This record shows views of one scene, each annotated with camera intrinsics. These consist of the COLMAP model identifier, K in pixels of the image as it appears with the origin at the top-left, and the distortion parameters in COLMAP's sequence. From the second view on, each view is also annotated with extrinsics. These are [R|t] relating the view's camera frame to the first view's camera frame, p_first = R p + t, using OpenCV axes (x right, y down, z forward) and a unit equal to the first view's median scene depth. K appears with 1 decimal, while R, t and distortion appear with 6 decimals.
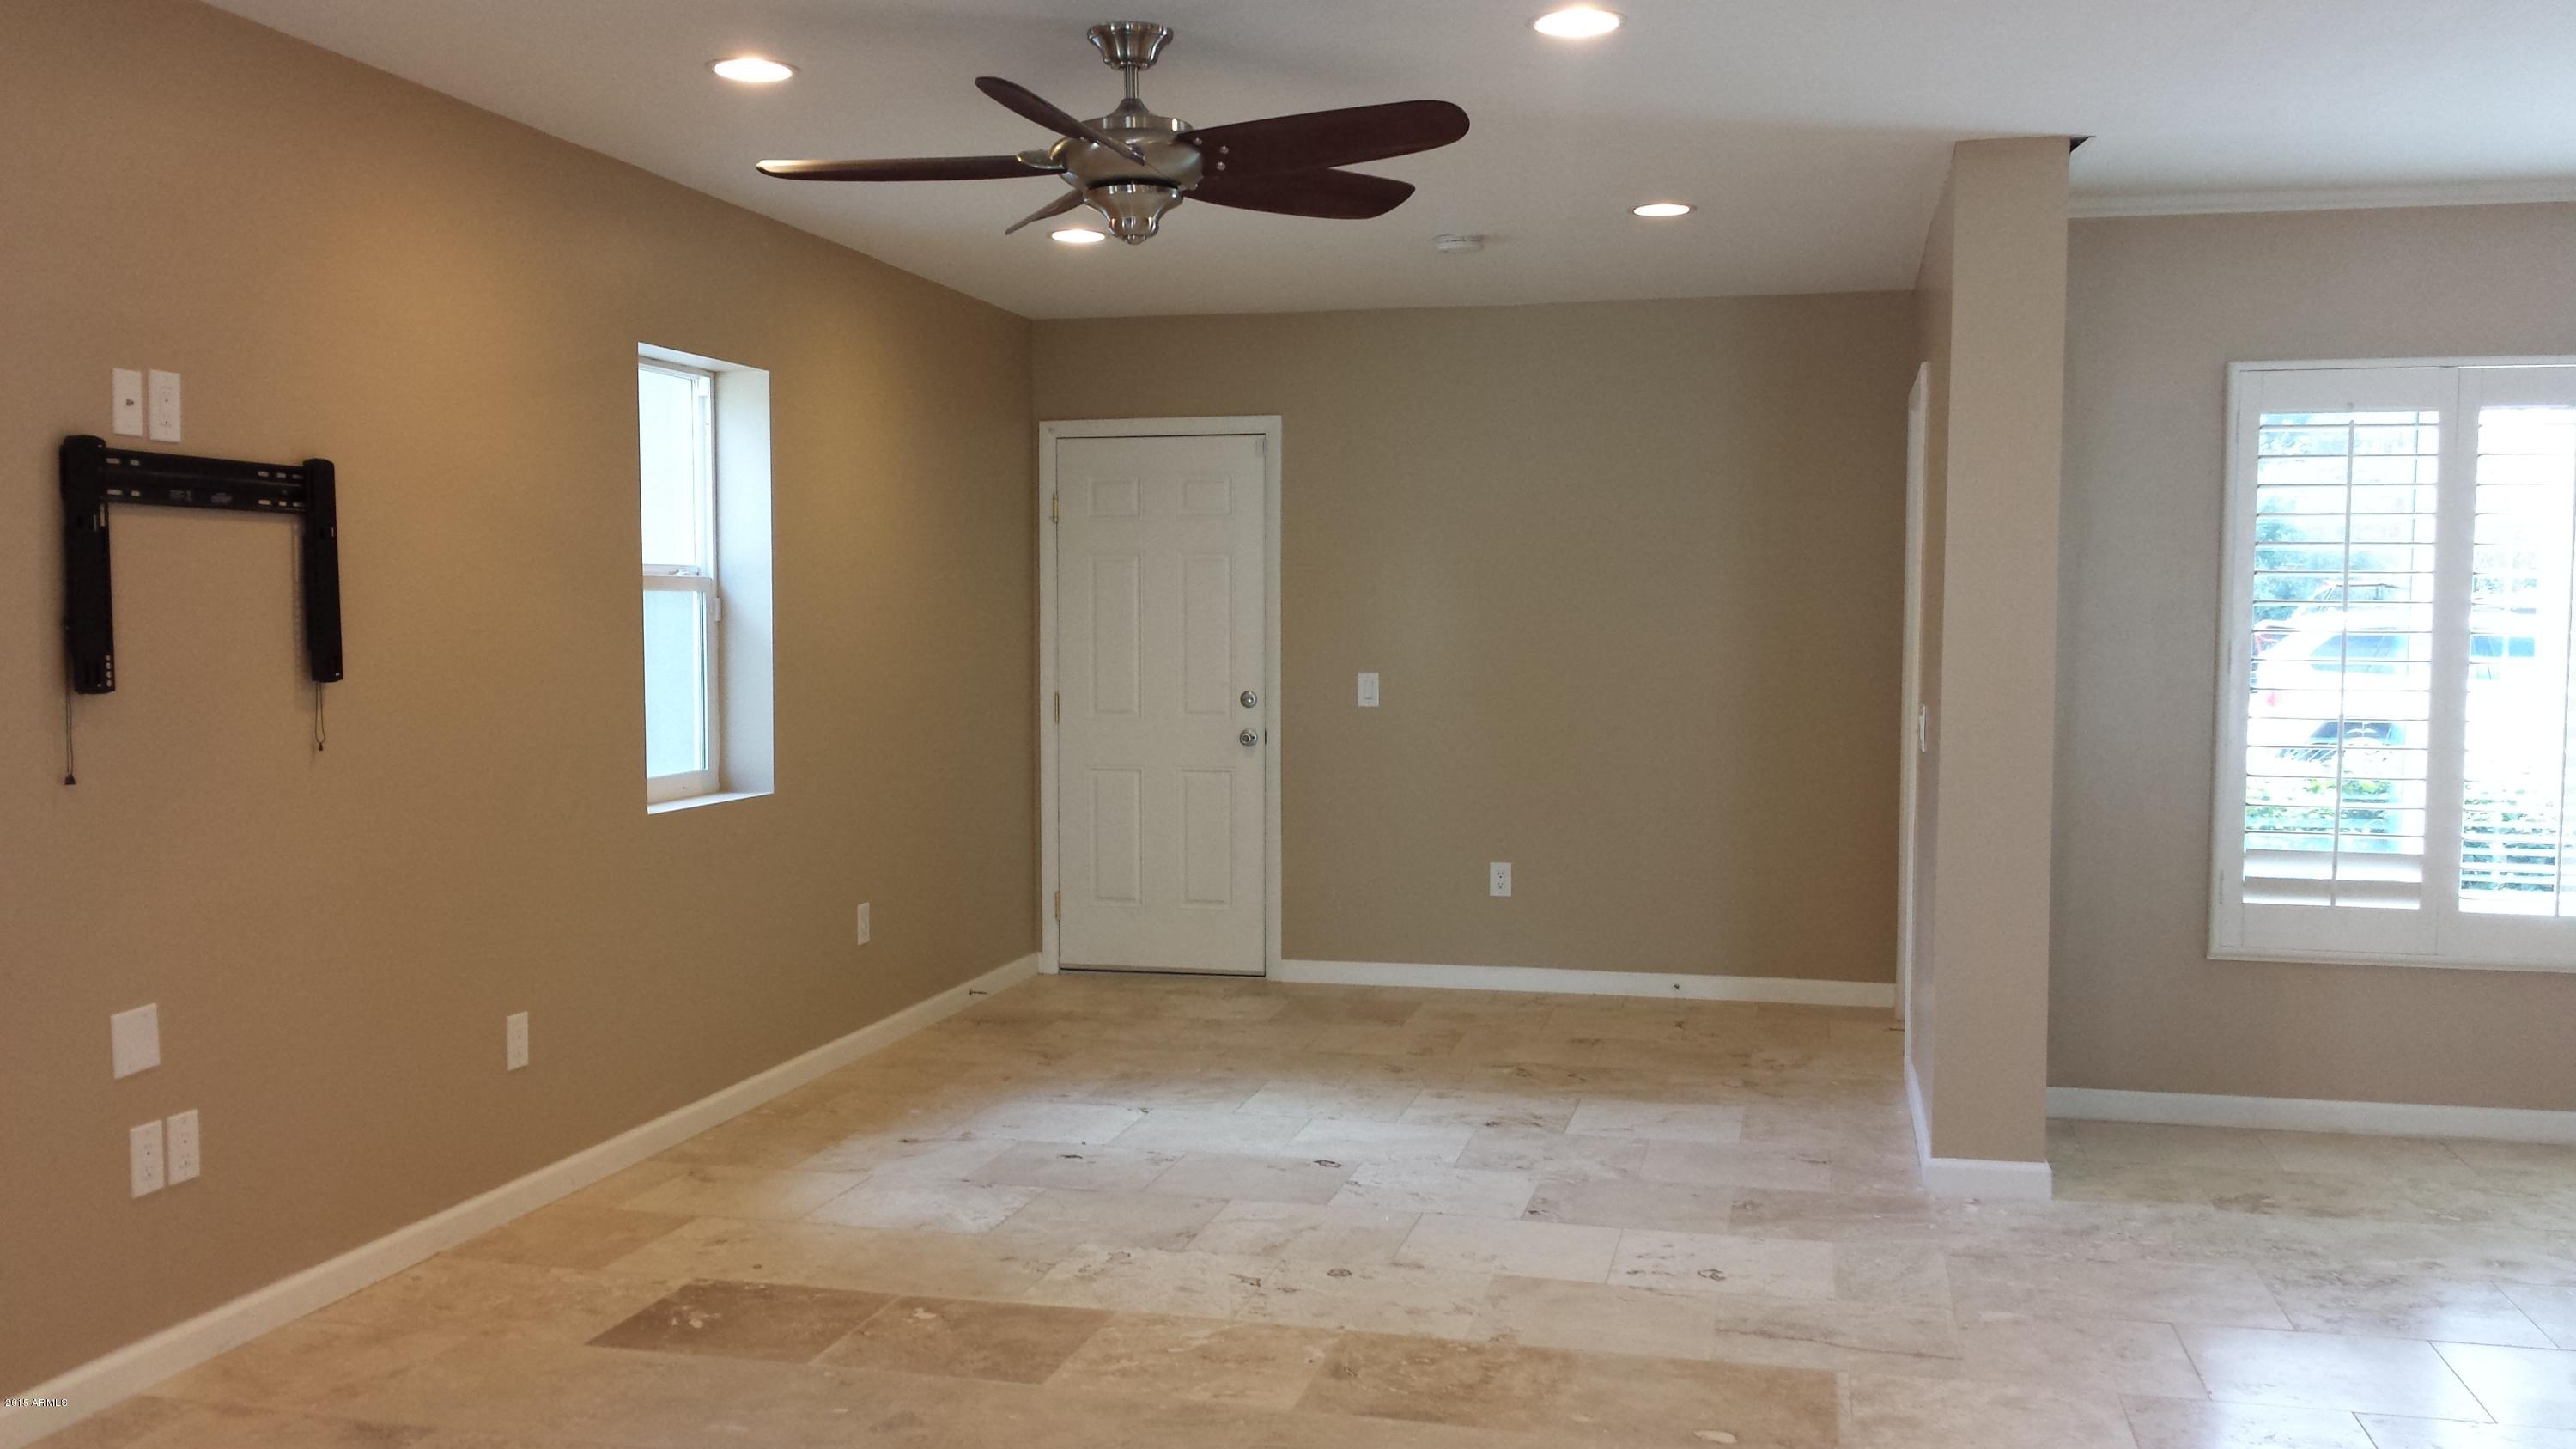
lens RADIAL K [[2307.8, 0, 1221.7], [0, 2307.8, 736.6], [0, 0, 1]] dist [0.069067, -0.134958]
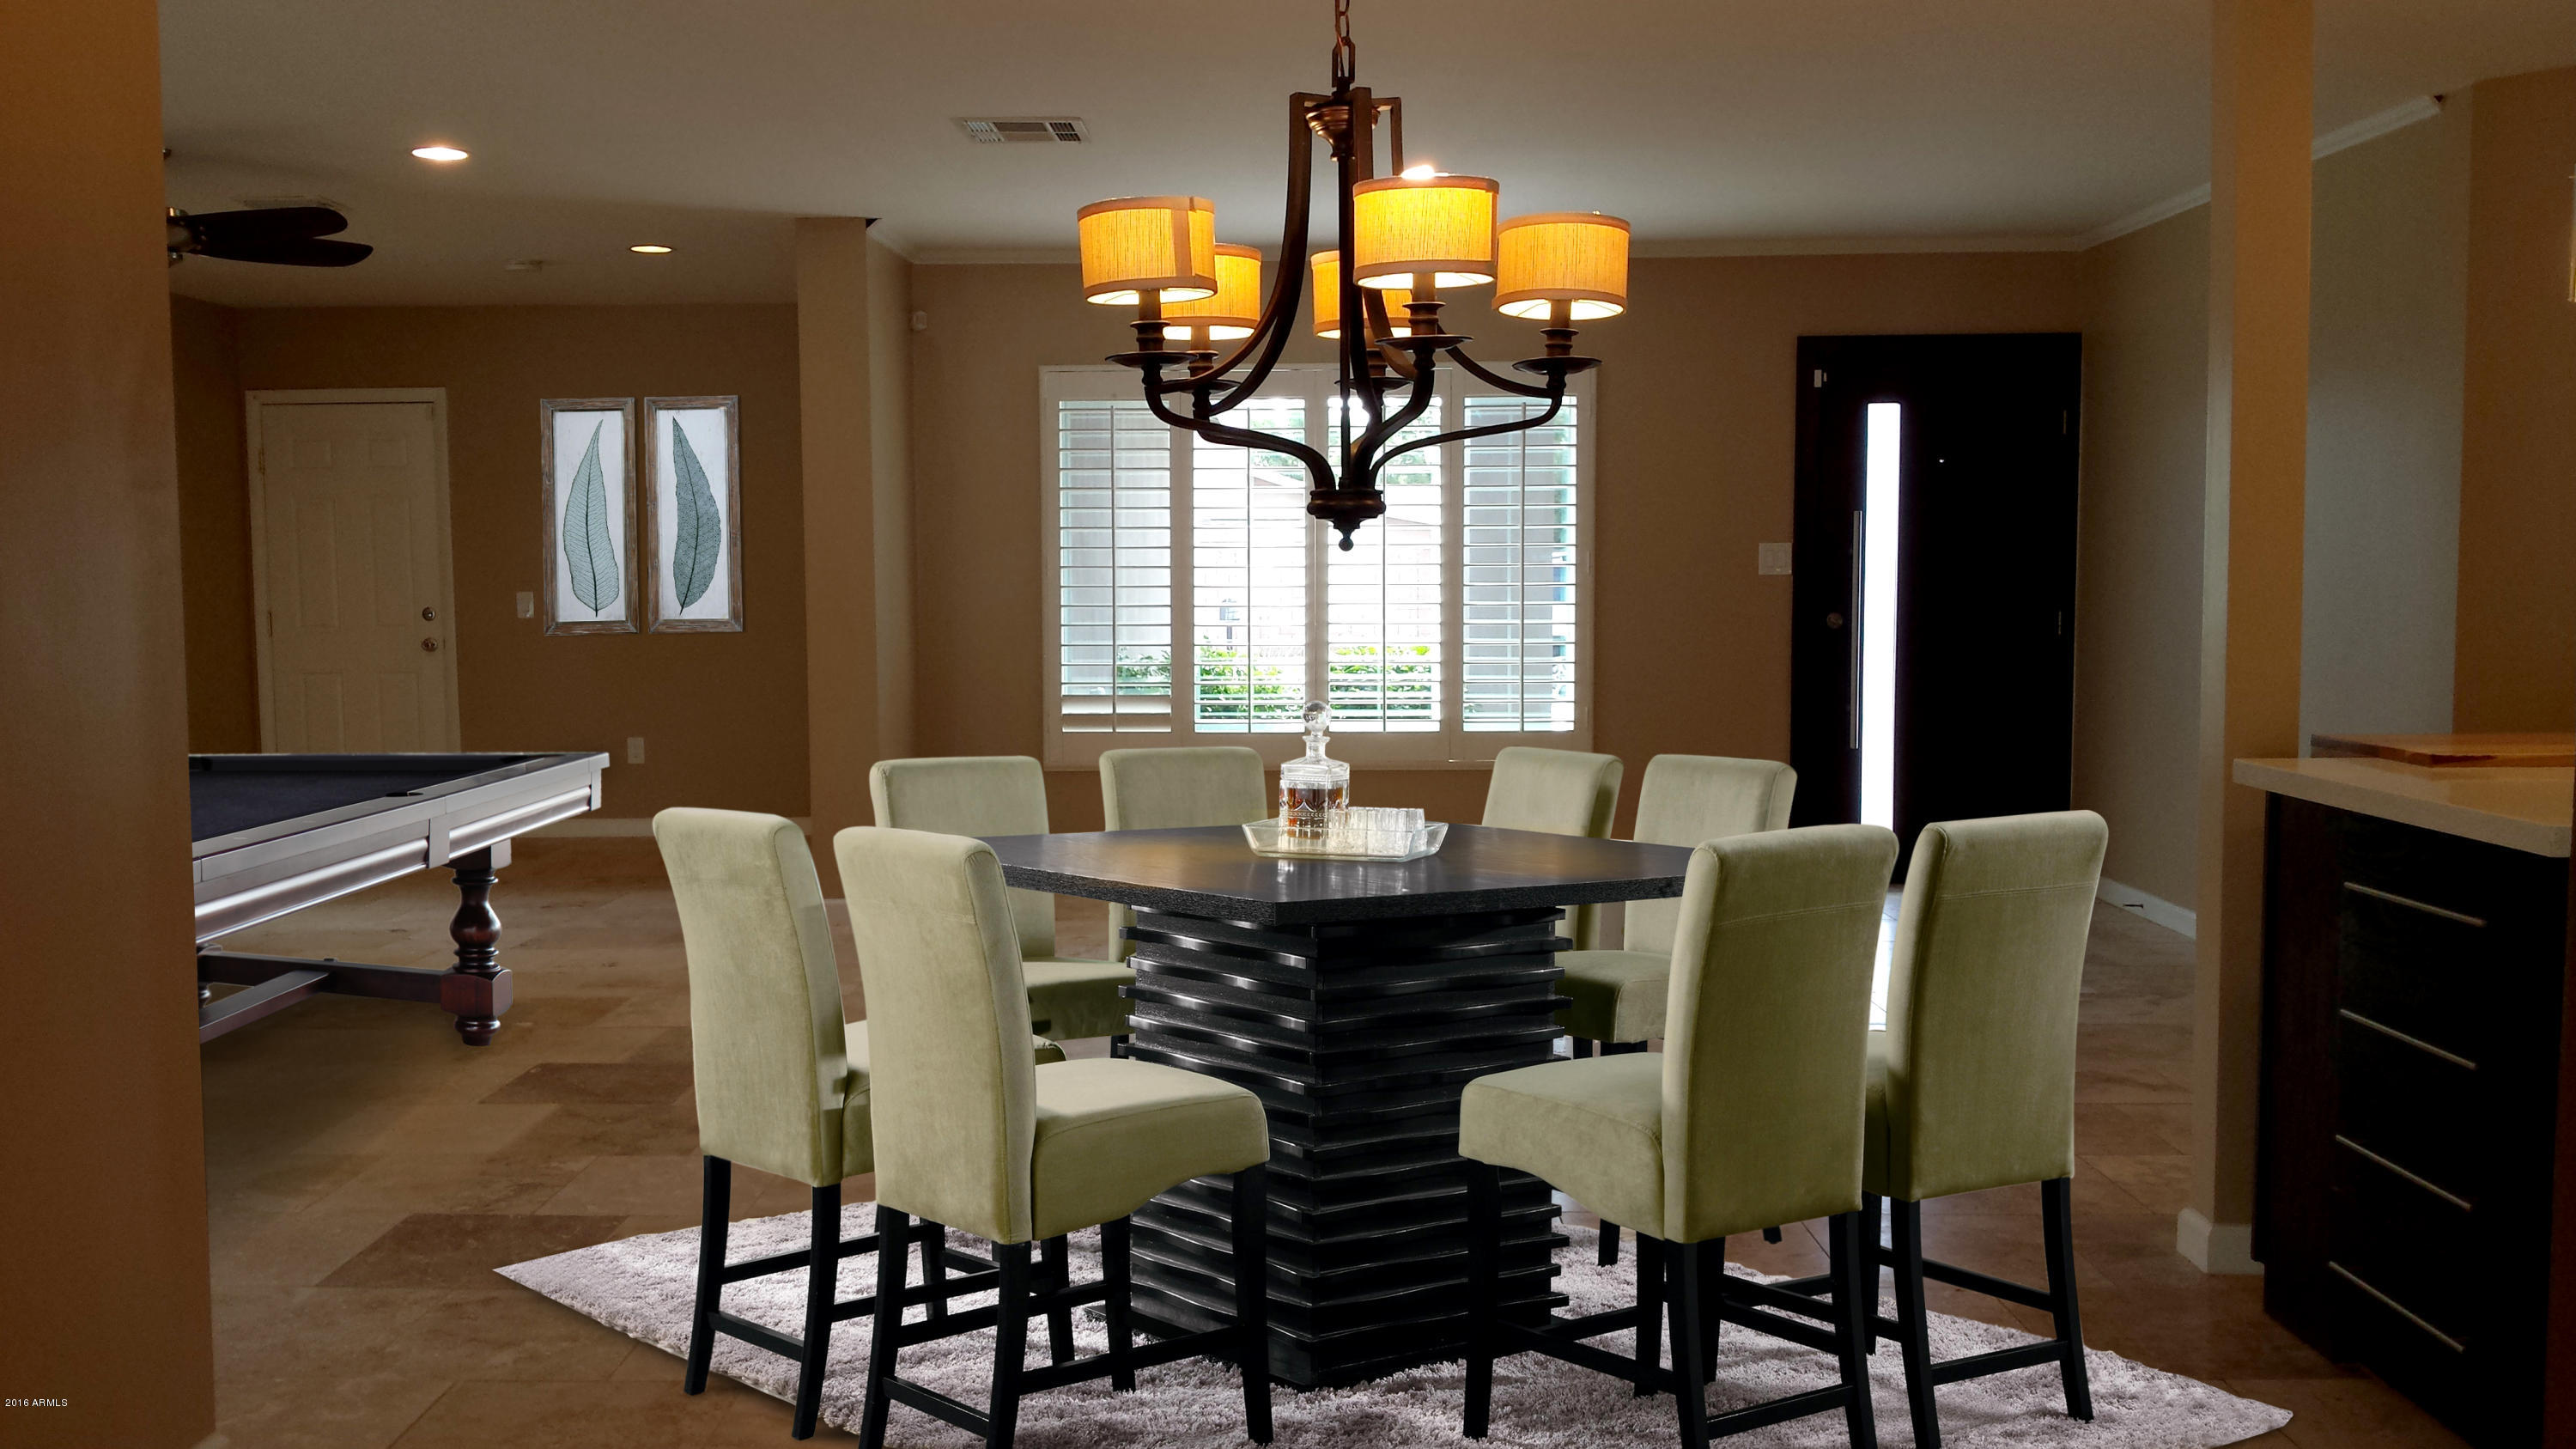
lens RADIAL K [[2307.8, 0, 1231.3], [0, 2307.8, 760.9], [0, 0, 1]] dist [0.069067, -0.134958]
pose [[0.976249, -0.028284, 0.214798, 0.310048], [0.021625, 0.999212, 0.033290, 0.059235], [-0.215570, -0.027854, 0.976091, -0.631123]]
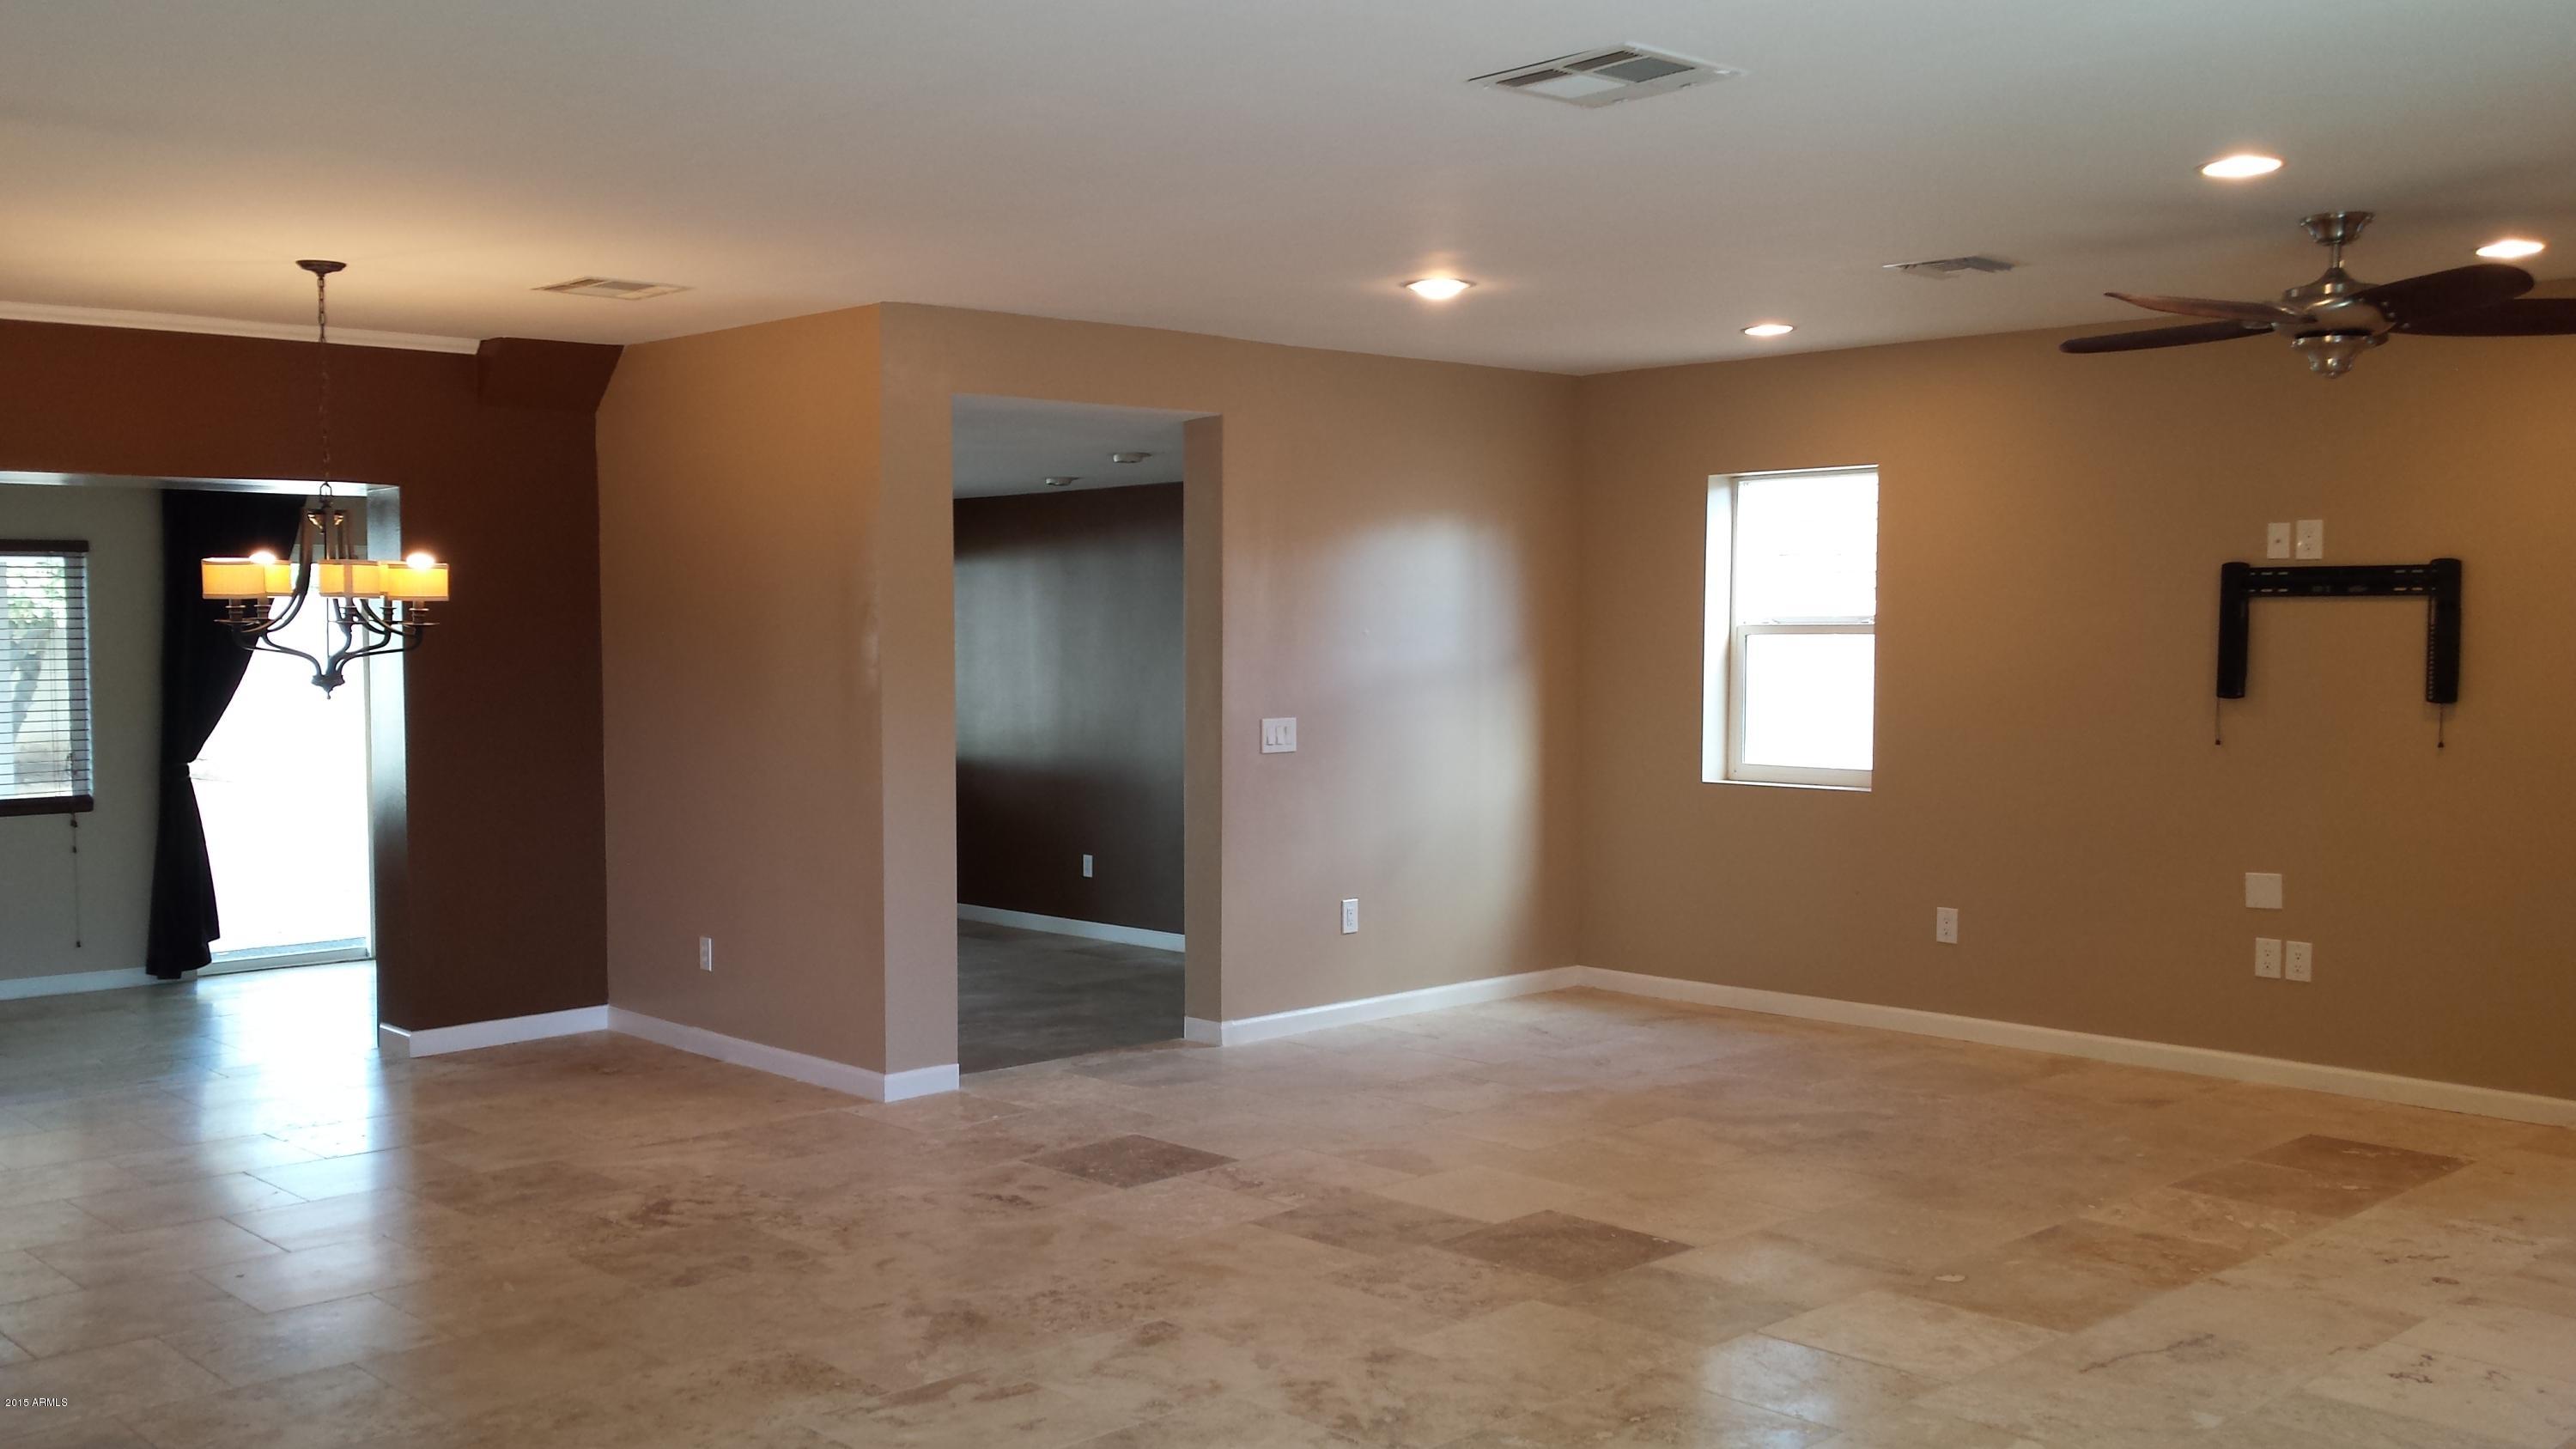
lens RADIAL K [[2307.8, 0, 1220.4], [0, 2307.8, 743.5], [0, 0, 1]] dist [0.069067, -0.134958]
pose [[-0.547728, 0.042184, -0.835592, 1.348280], [-0.046669, 0.995633, 0.080855, -0.083982], [0.835354, 0.083282, -0.543368, 1.169596]]
